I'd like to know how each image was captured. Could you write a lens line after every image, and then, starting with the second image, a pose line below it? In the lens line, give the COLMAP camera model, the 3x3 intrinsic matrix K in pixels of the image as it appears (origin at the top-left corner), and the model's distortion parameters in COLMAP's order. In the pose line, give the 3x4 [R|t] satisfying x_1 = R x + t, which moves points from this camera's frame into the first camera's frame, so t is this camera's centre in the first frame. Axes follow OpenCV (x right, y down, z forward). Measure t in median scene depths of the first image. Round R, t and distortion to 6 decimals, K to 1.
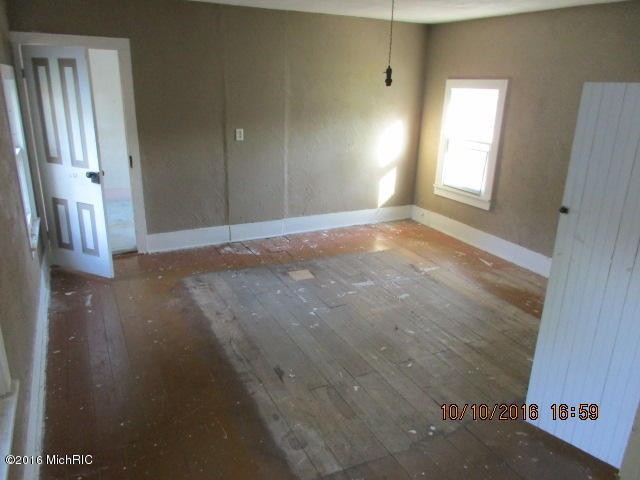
lens RADIAL K [[478.5, 0, 318.4], [0, 478.5, 239.7], [0, 0, 1]] dist [-0.002323, -0.002019]
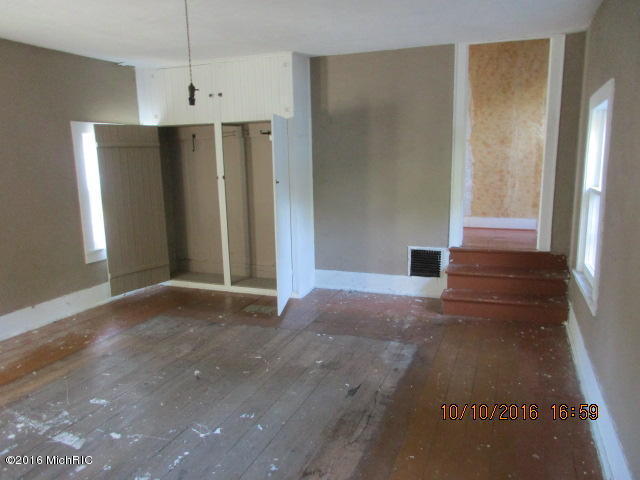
lens RADIAL K [[478.5, 0, 318.9], [0, 478.5, 239.3], [0, 0, 1]] dist [-0.002323, -0.002019]
pose [[-0.656868, -0.152066, 0.738513, -0.700748], [0.242472, 0.884825, 0.397859, -0.397417], [-0.713955, 0.440409, -0.544341, 1.427321]]
